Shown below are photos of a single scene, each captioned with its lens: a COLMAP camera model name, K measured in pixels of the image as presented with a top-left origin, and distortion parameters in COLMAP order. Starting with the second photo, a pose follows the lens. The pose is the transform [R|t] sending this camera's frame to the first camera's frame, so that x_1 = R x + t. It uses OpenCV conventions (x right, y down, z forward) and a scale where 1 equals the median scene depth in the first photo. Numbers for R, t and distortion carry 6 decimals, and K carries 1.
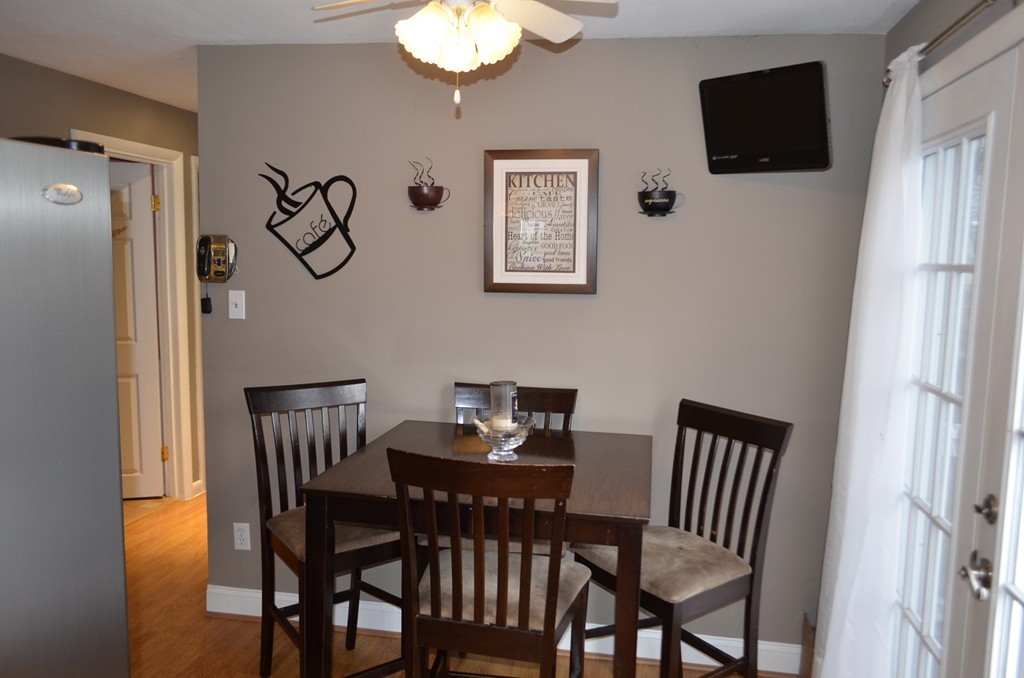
lens RADIAL K [[795.0, 0, 517.8], [0, 795.0, 338.4], [0, 0, 1]] dist [-0.013042, 0.006711]
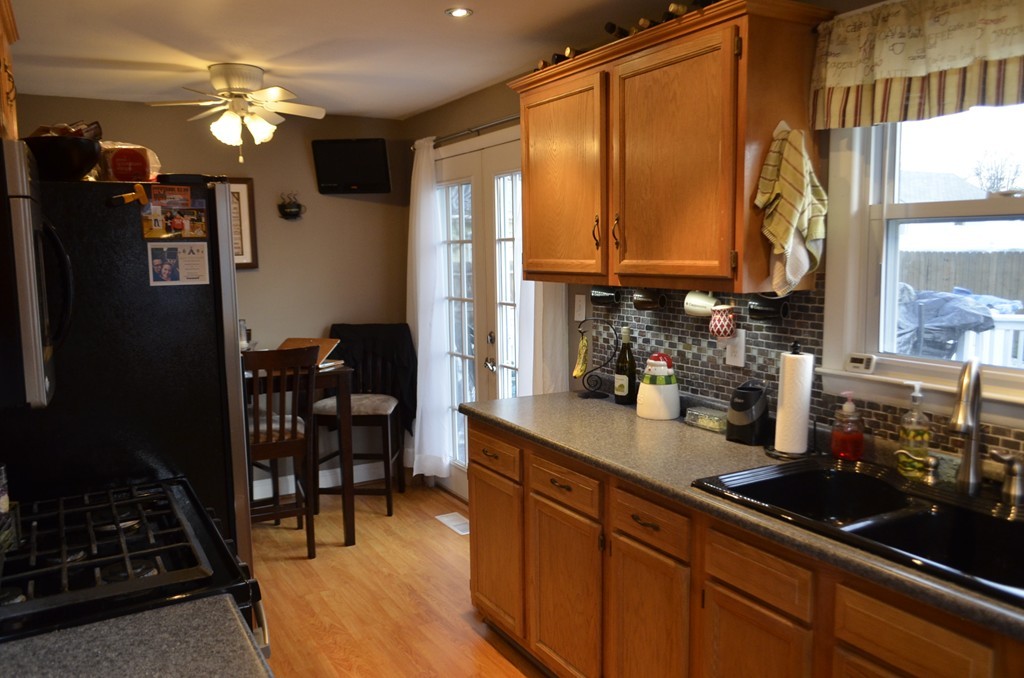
lens RADIAL K [[795.0, 0, 517.8], [0, 795.0, 338.4], [0, 0, 1]] dist [-0.013042, 0.006711]
pose [[0.765960, -0.109871, 0.633430, -0.533726], [0.103674, 0.993502, 0.046961, 0.064175], [-0.634473, 0.029699, 0.772374, -0.566855]]
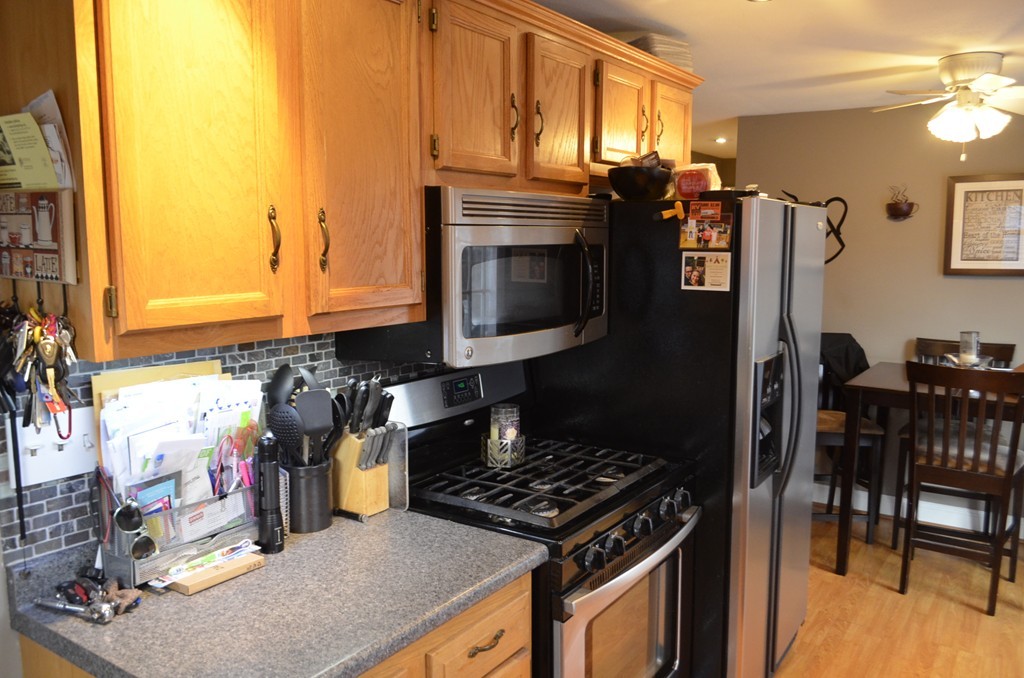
lens RADIAL K [[776.4, 0, 512.0], [0, 776.4, 339.0], [0, 0, 1]] dist [-0.022294, 0.002655]
pose [[0.906274, 0.032704, -0.421425, -0.162037], [-0.029284, 0.999465, 0.014585, 0.061656], [0.421676, -0.000877, 0.906746, -0.610160]]
